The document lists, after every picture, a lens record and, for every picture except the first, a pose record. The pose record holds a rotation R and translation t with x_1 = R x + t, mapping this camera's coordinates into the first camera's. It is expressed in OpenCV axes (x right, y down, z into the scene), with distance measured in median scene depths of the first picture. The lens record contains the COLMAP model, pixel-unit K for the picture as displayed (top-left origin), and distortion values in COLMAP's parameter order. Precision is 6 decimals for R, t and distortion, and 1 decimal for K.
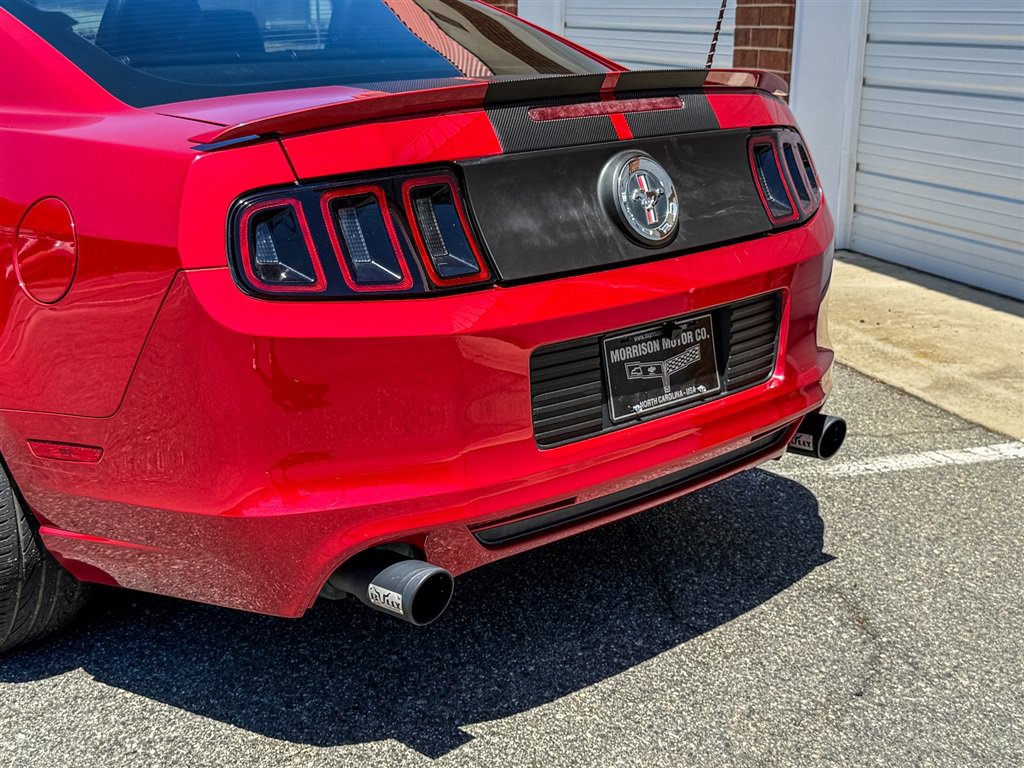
lens RADIAL K [[1426.5, 0, 509.2], [0, 1426.5, 386.6], [0, 0, 1]] dist [0.157524, -0.052447]
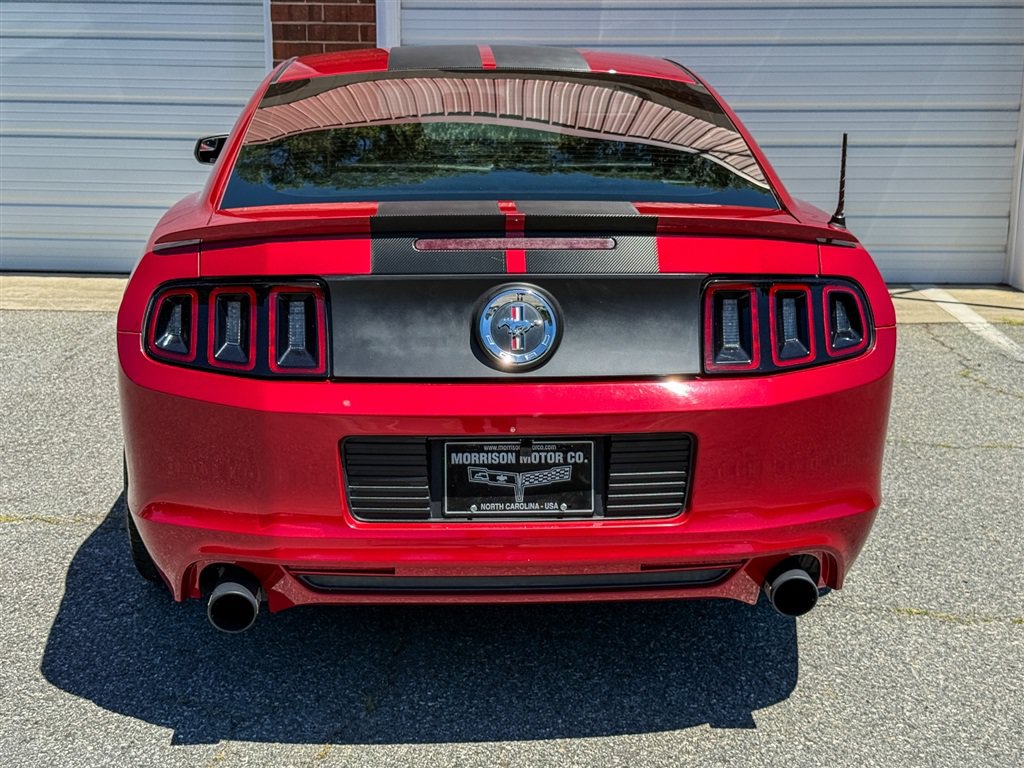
lens RADIAL K [[1426.5, 0, 509.2], [0, 1426.5, 386.6], [0, 0, 1]] dist [0.157524, -0.052447]
pose [[0.750883, 0.164169, -0.639705, 0.813986], [-0.179265, 0.982911, 0.041825, -0.131210], [0.635640, 0.083271, 0.767482, 0.143113]]
